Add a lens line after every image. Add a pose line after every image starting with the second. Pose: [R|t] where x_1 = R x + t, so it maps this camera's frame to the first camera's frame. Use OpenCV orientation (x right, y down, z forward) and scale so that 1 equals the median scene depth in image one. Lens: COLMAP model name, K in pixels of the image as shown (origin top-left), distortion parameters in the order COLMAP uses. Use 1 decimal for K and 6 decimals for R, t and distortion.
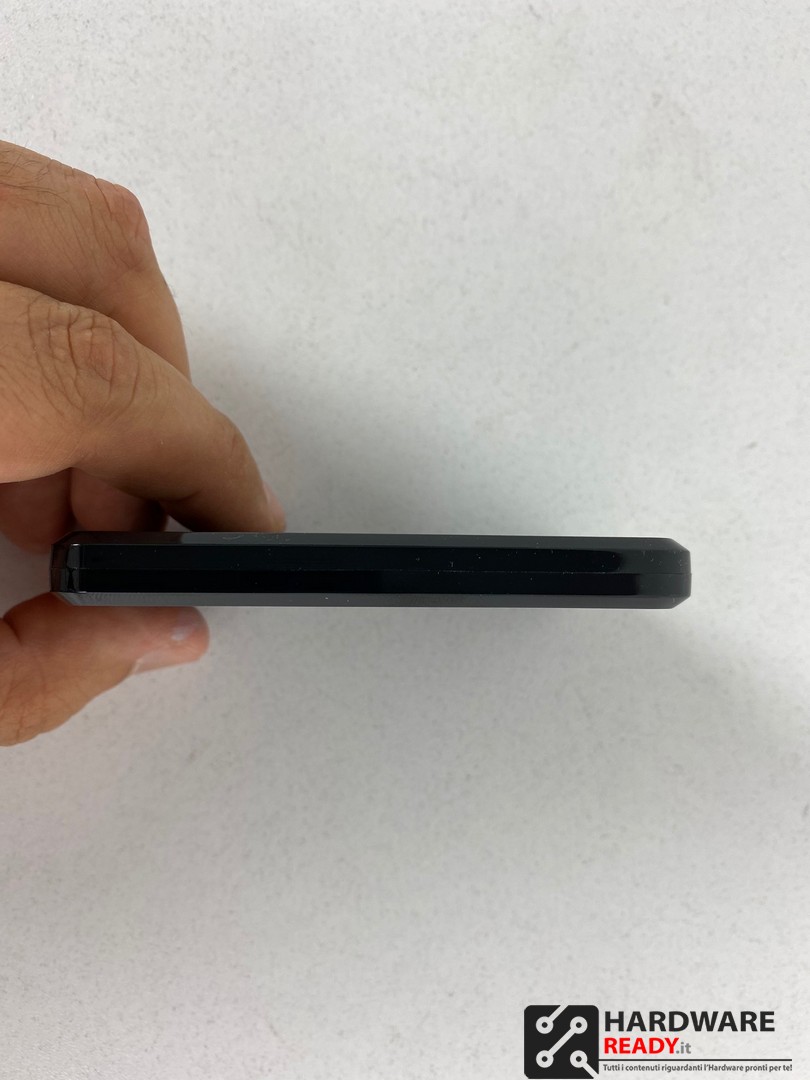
lens RADIAL K [[840.9, 0, 405.0], [0, 840.9, 540.0], [0, 0, 1]] dist [0.001966, -0.007255]
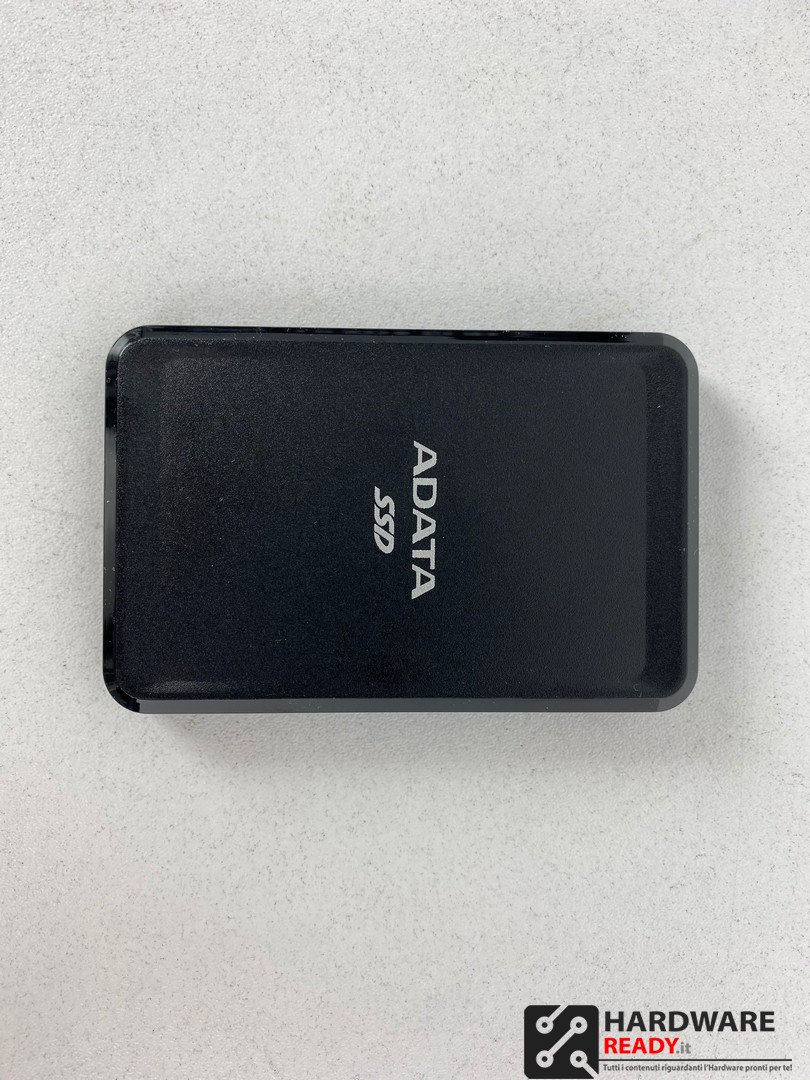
lens RADIAL K [[840.9, 0, 405.0], [0, 840.9, 540.0], [0, 0, 1]] dist [0.001966, -0.007255]
pose [[0.996901, 0.060368, -0.050437, -0.019088], [-0.056678, 0.995819, 0.071642, 0.013645], [0.054551, -0.068562, 0.996154, 0.220178]]
